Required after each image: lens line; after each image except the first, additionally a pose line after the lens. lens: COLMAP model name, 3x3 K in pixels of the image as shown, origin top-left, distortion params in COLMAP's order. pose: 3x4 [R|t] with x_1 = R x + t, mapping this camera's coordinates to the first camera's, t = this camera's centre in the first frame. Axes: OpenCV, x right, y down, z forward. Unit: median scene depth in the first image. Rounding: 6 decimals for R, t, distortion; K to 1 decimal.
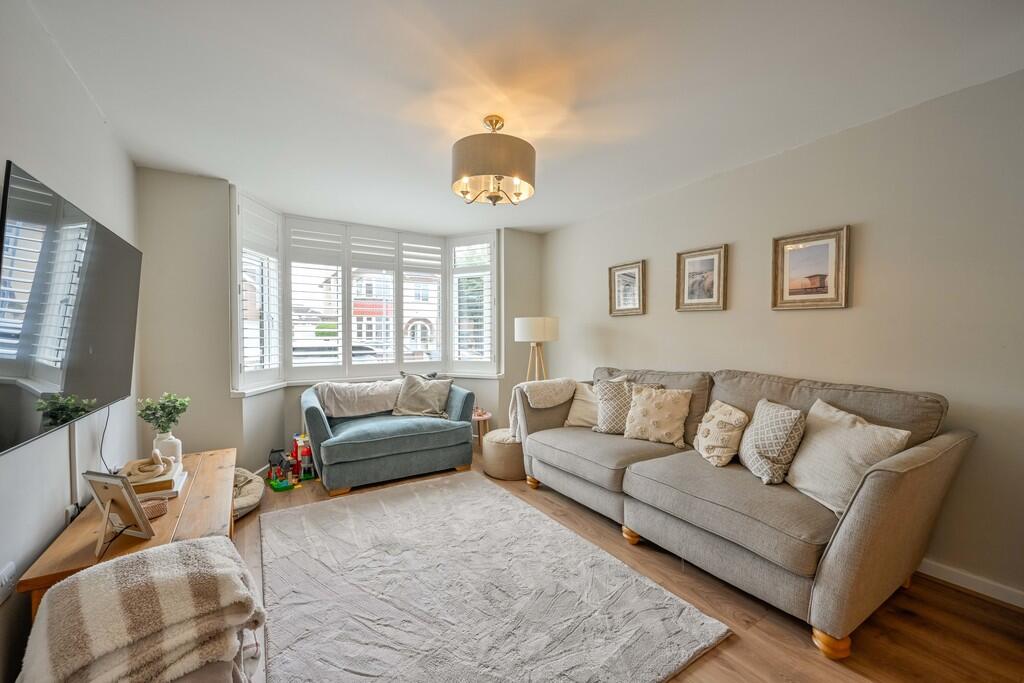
lens RADIAL K [[418.8, 0, 518.5], [0, 418.8, 342.2], [0, 0, 1]] dist [0.002340, 0.000196]
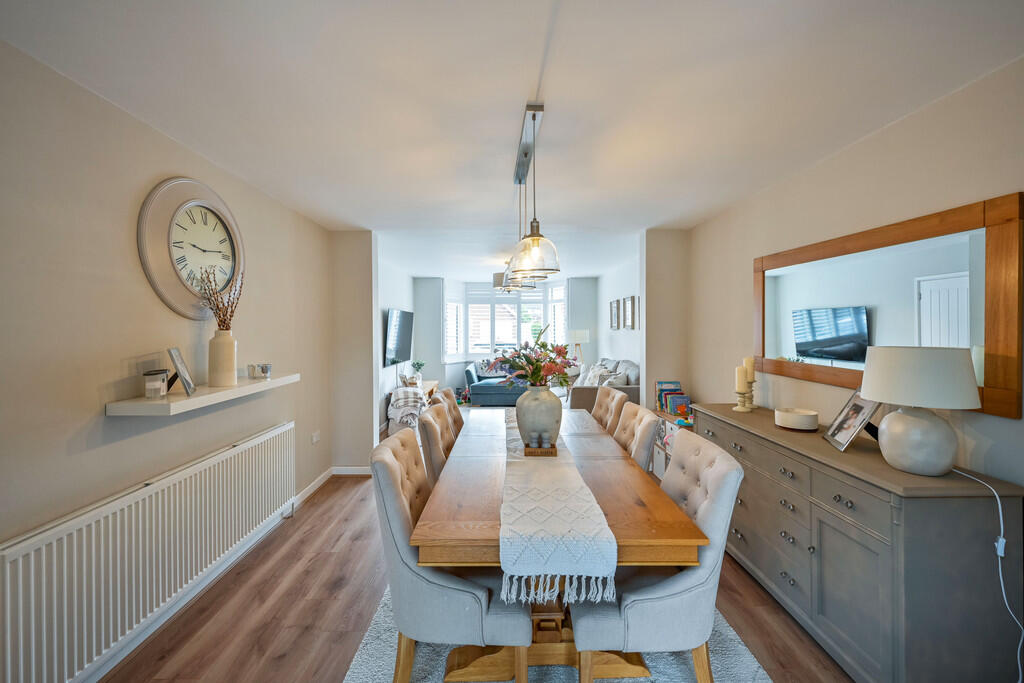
lens RADIAL K [[418.8, 0, 507.7], [0, 418.8, 333.9], [0, 0, 1]] dist [0.002340, 0.000196]
pose [[0.848275, 0.003195, -0.529547, 0.934836], [-0.008433, 0.999936, -0.007476, -0.030507], [0.529489, 0.010807, 0.848248, -0.878617]]
